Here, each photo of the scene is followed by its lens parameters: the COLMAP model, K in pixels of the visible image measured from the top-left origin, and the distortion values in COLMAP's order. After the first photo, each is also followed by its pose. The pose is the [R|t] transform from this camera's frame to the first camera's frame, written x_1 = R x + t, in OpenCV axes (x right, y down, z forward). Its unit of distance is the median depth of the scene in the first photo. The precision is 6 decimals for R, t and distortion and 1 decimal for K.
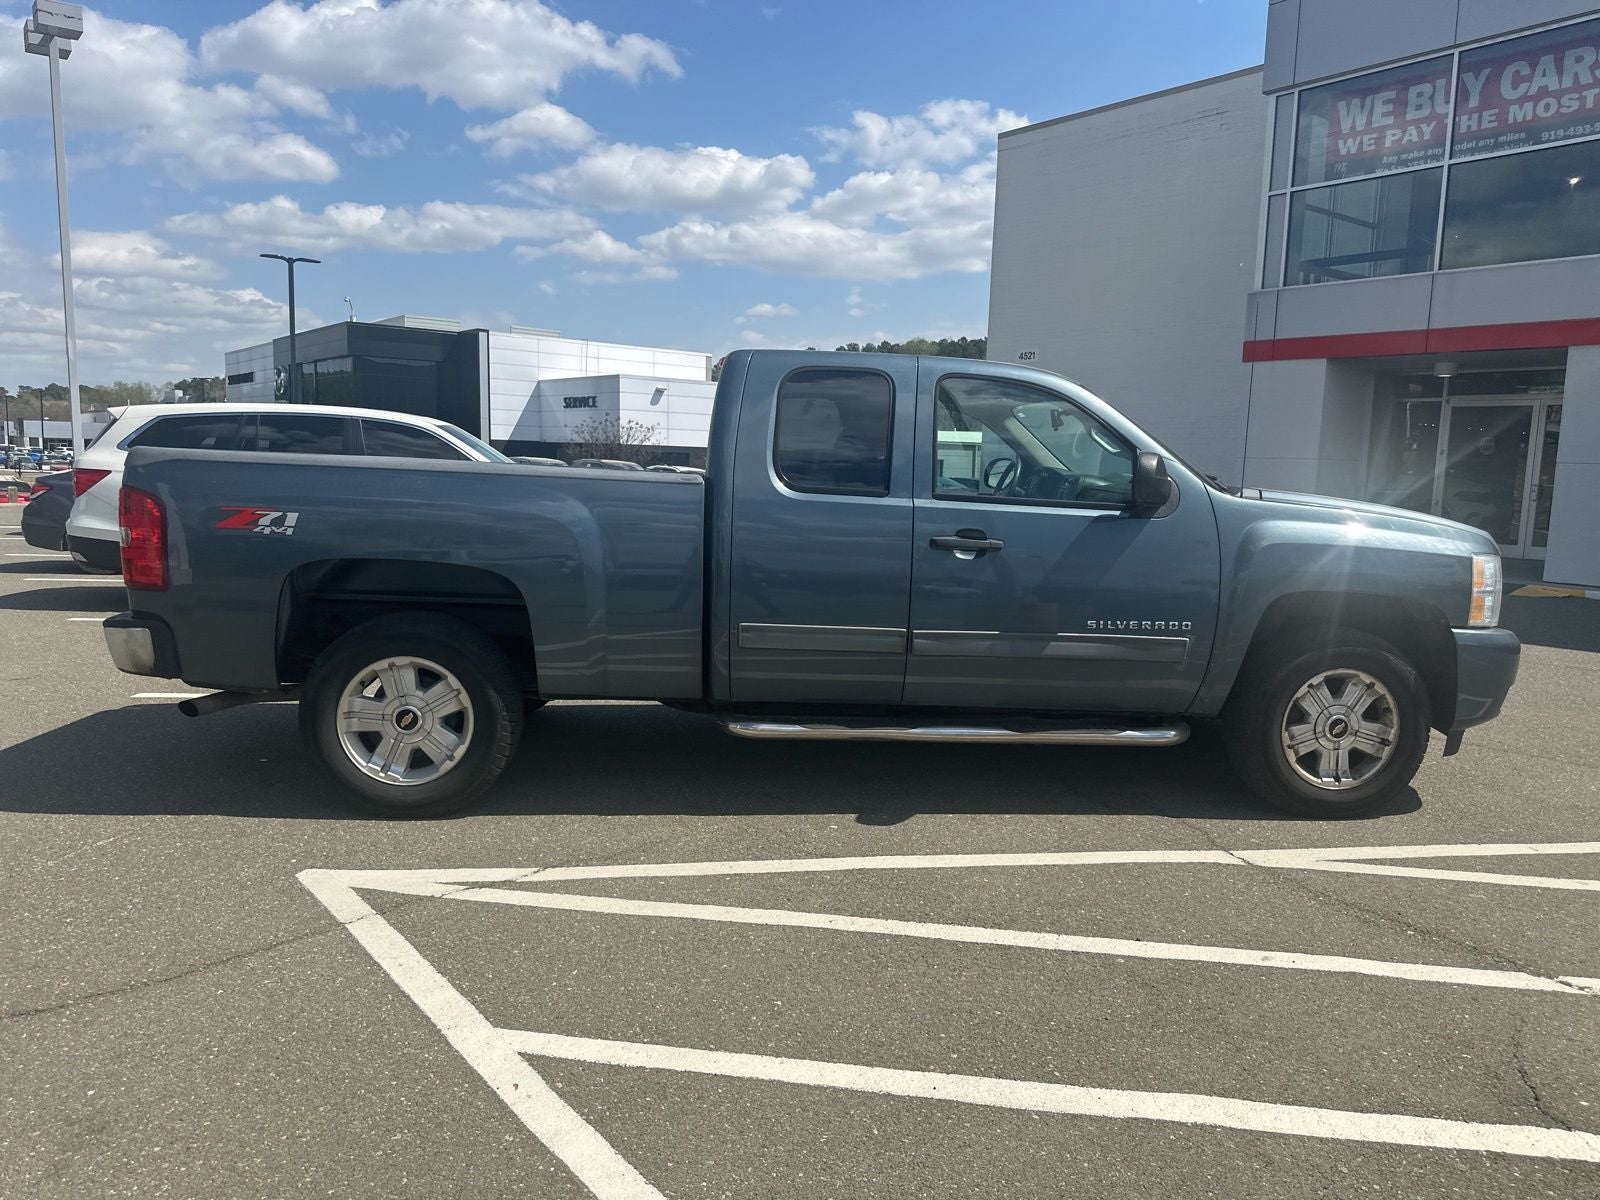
lens RADIAL K [[1147.4, 0, 808.1], [0, 1147.4, 626.9], [0, 0, 1]] dist [0.018097, -0.026675]
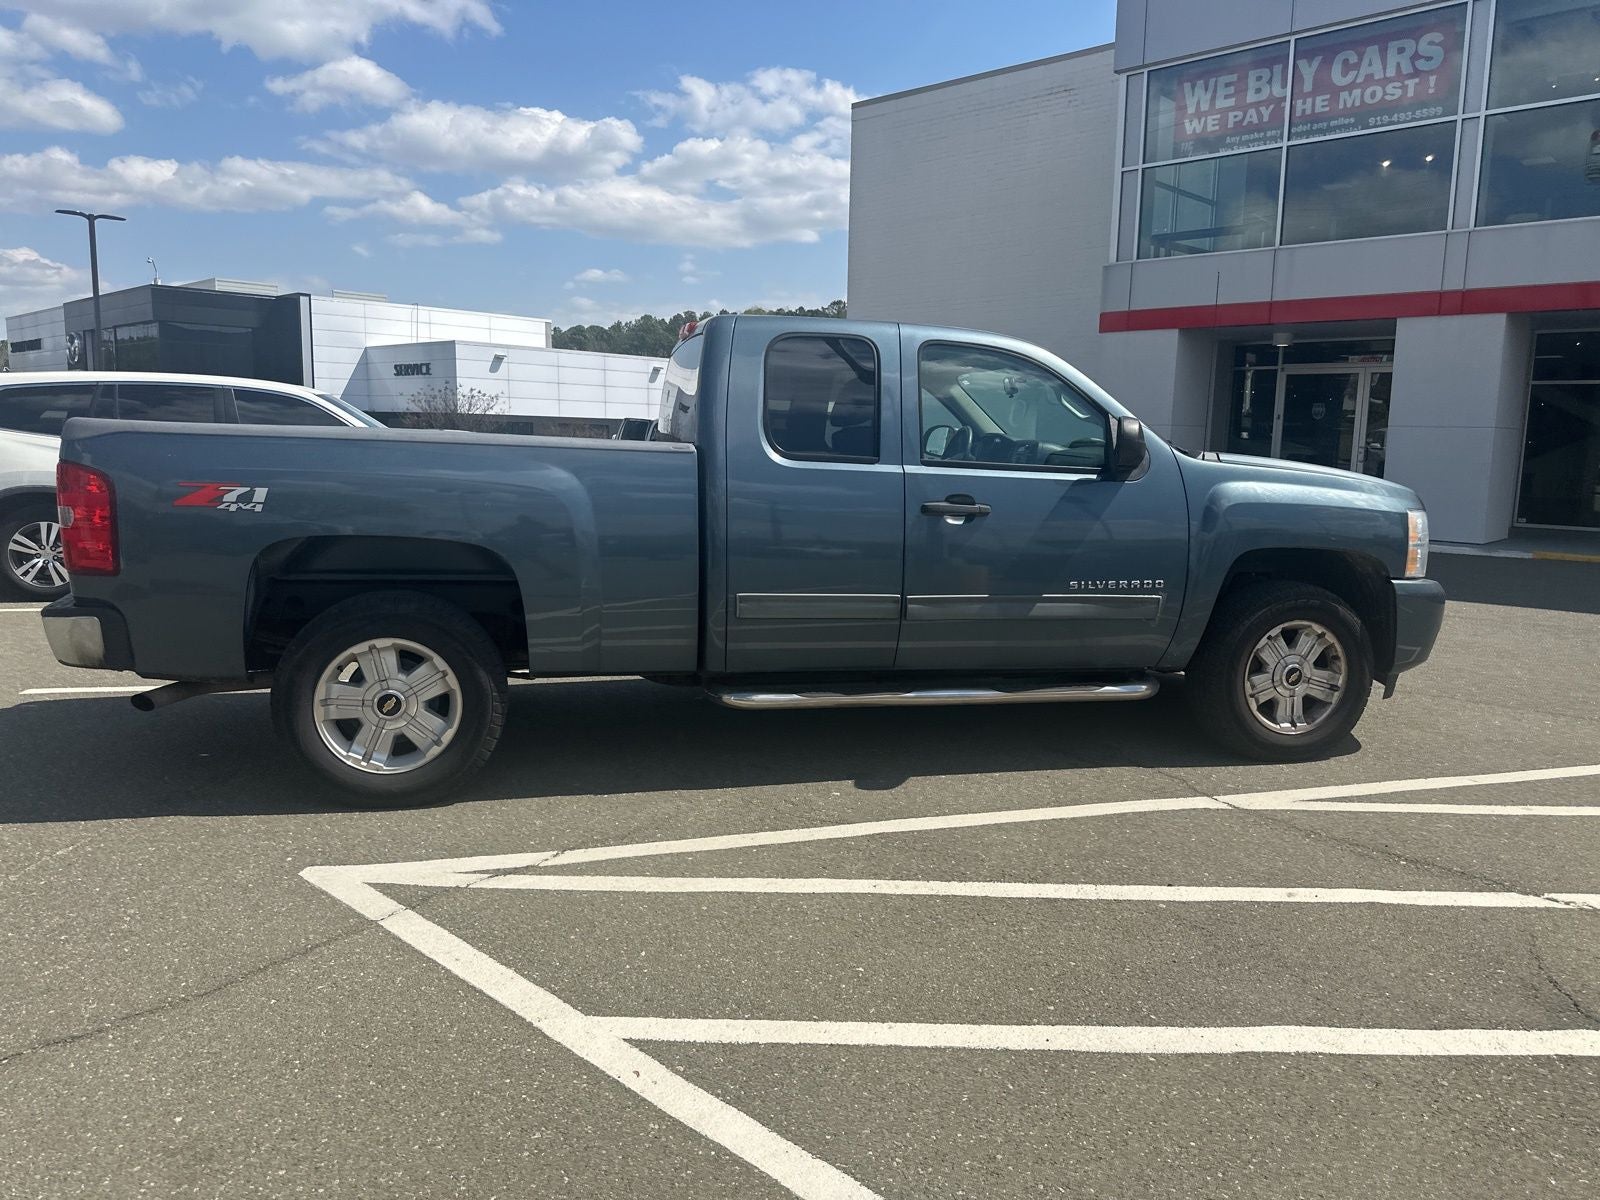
lens RADIAL K [[1147.4, 0, 811.4], [0, 1147.4, 611.9], [0, 0, 1]] dist [0.018097, -0.026675]
pose [[0.989522, -0.029999, 0.141235, -0.128187], [0.028078, 0.999484, 0.015573, -0.000657], [-0.141629, -0.011445, 0.989854, 0.012185]]
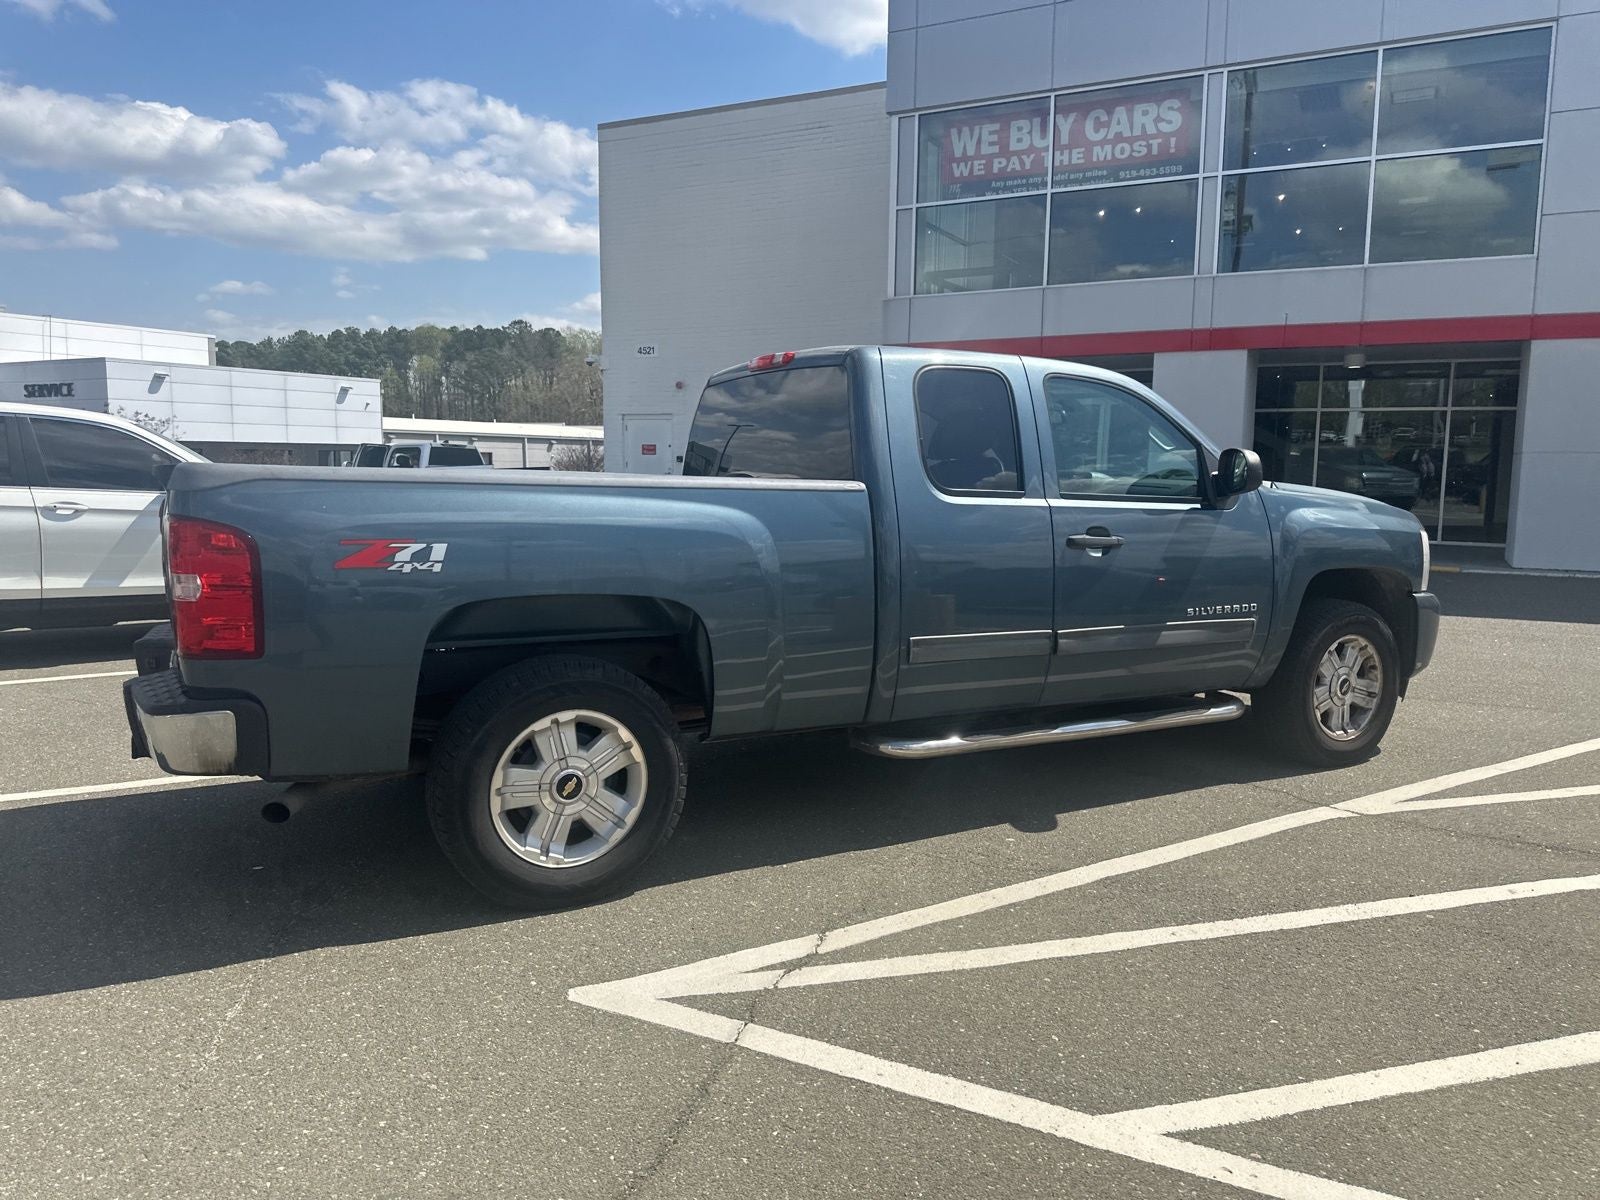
lens RADIAL K [[1147.4, 0, 813.9], [0, 1147.4, 601.9], [0, 0, 1]] dist [0.018097, -0.026675]
pose [[0.910954, -0.068322, 0.406812, -0.484561], [0.073864, 0.997266, 0.002086, -0.037991], [-0.405842, 0.028148, 0.913510, 0.162449]]
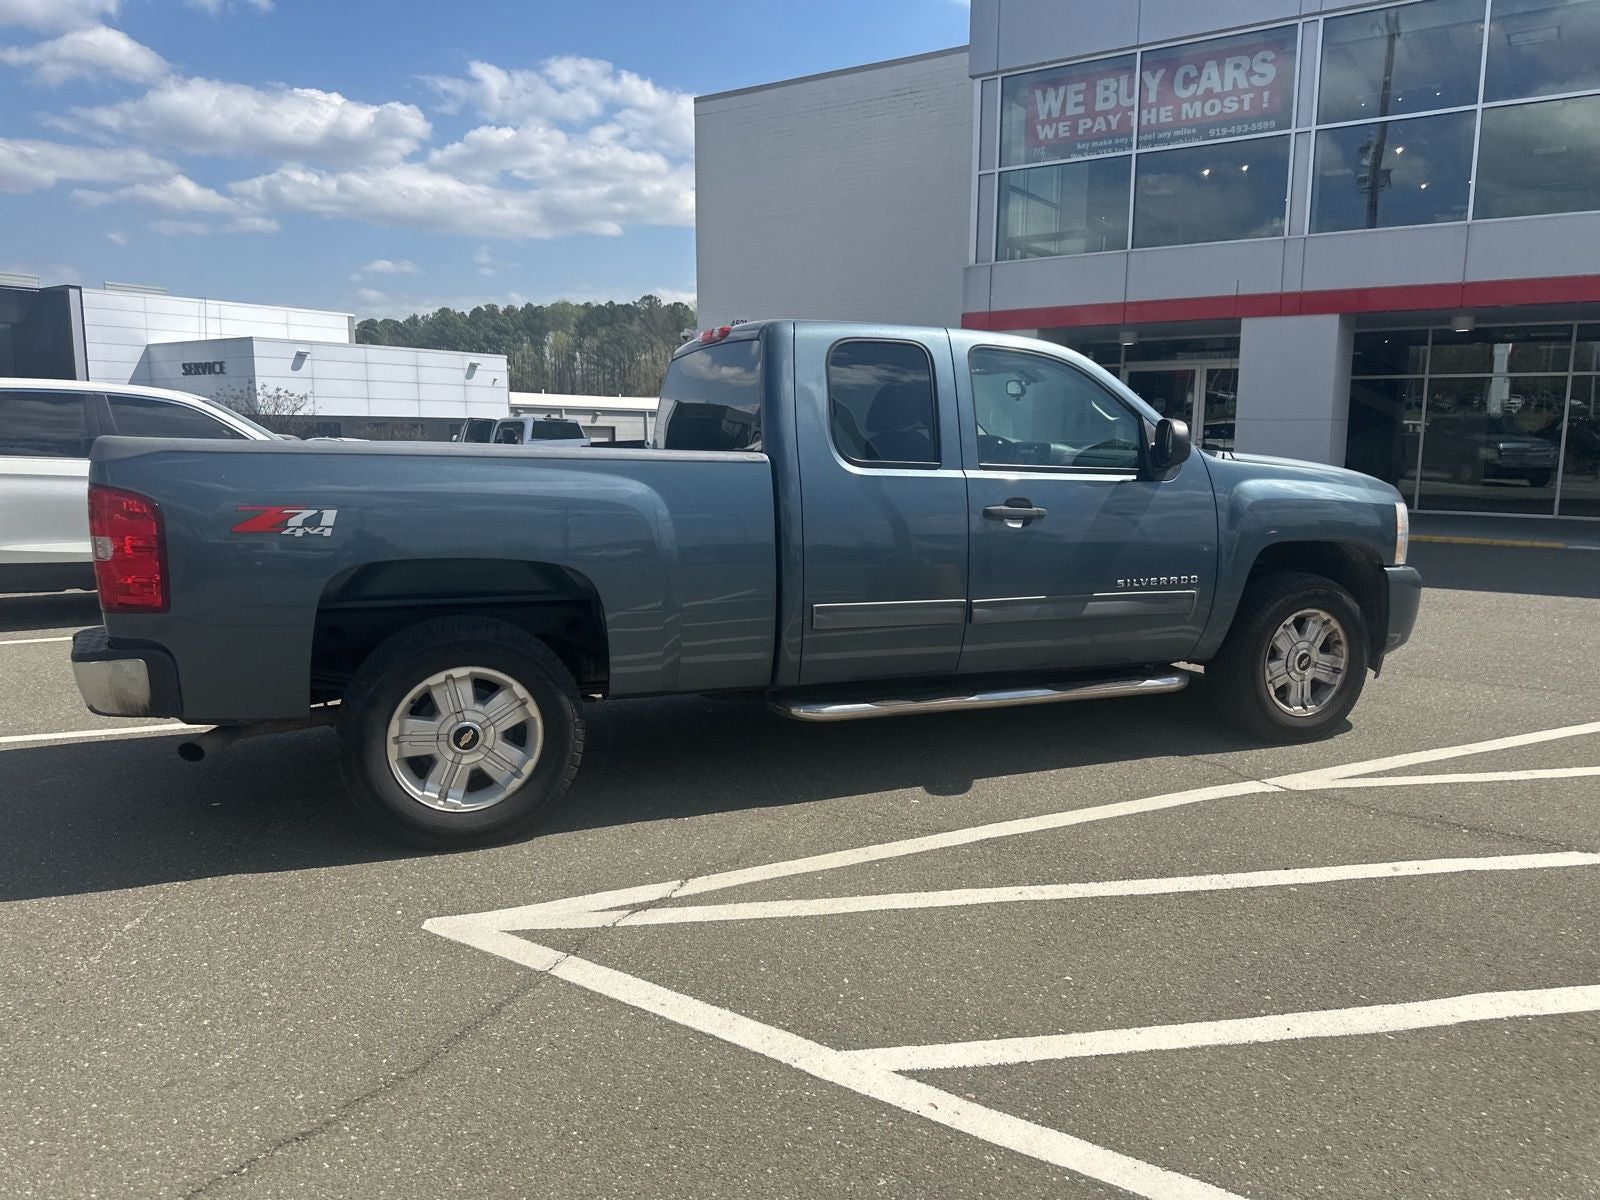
lens RADIAL K [[1147.4, 0, 814.8], [0, 1147.4, 614.2], [0, 0, 1]] dist [0.018097, -0.026675]
pose [[0.951375, -0.069439, 0.300105, -0.331477], [0.063717, 0.997552, 0.028823, -0.021598], [-0.301372, -0.008300, 0.953471, 0.069100]]
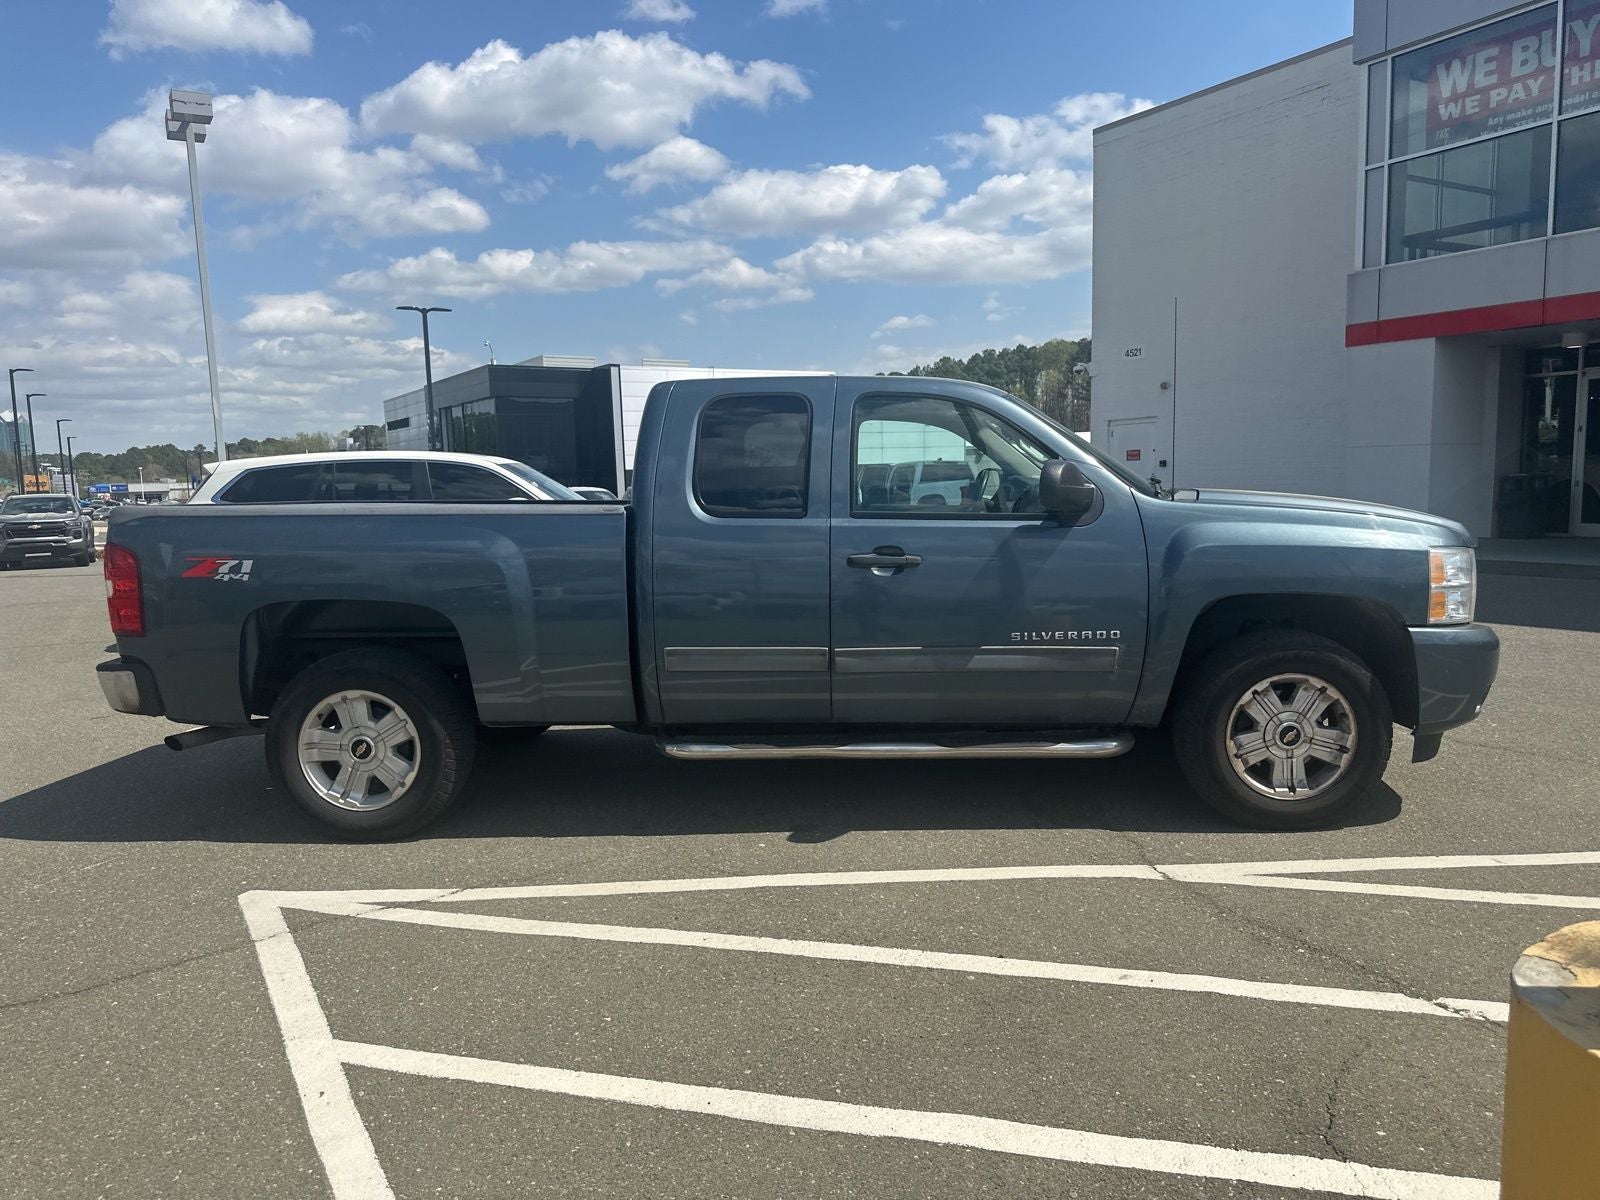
lens RADIAL K [[1147.4, 0, 804.7], [0, 1147.4, 636.4], [0, 0, 1]] dist [0.018097, -0.026675]
pose [[0.990431, -0.035320, -0.133412, 0.191859], [0.034773, 0.999375, -0.006424, -0.002475], [0.133556, 0.001723, 0.991040, -0.001800]]
